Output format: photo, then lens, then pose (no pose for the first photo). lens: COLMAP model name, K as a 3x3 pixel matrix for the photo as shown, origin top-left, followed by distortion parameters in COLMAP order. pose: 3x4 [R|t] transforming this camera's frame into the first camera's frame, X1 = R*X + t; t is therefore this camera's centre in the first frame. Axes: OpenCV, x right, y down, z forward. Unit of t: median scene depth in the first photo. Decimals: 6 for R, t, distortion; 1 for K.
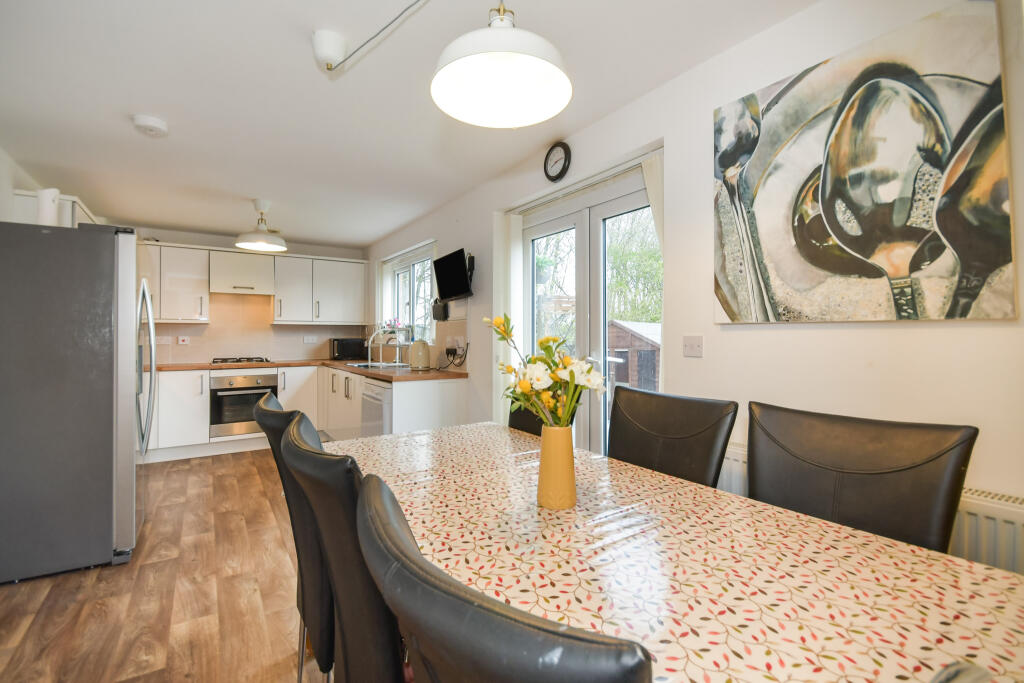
lens RADIAL K [[452.4, 0, 494.6], [0, 452.4, 332.8], [0, 0, 1]] dist [0.000398, -0.000108]
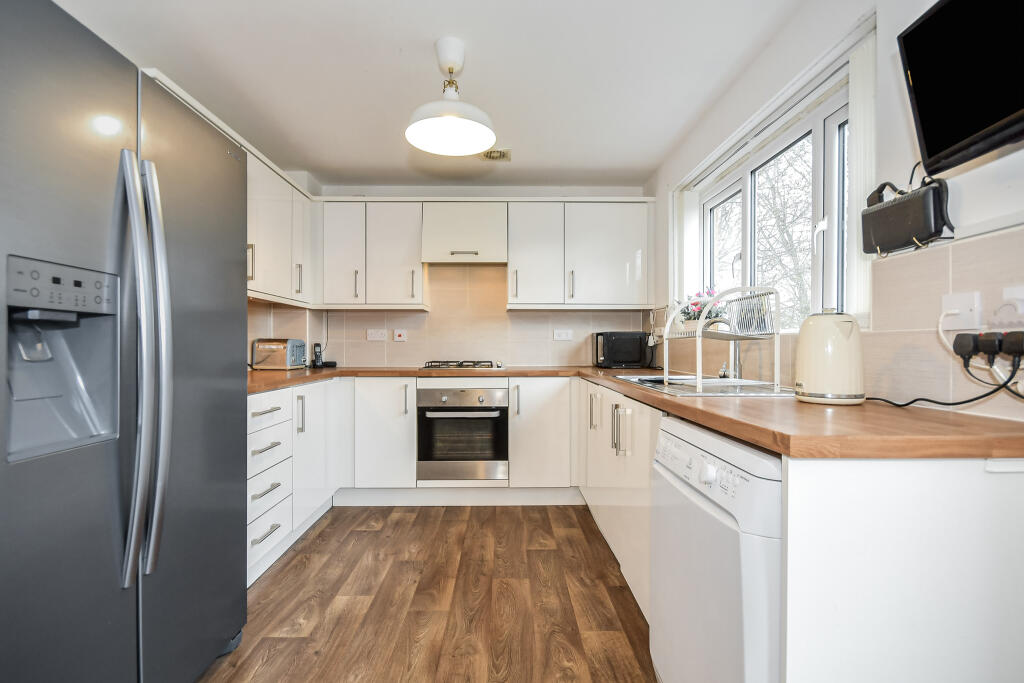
lens RADIAL K [[453.3, 0, 512.0], [0, 453.3, 341.5], [0, 0, 1]] dist [-0.035228, 0.000035]
pose [[0.852214, -0.004001, -0.523178, -0.153908], [0.003505, 0.999992, -0.001939, 0.029239], [0.523182, -0.000181, 0.852221, 0.476699]]
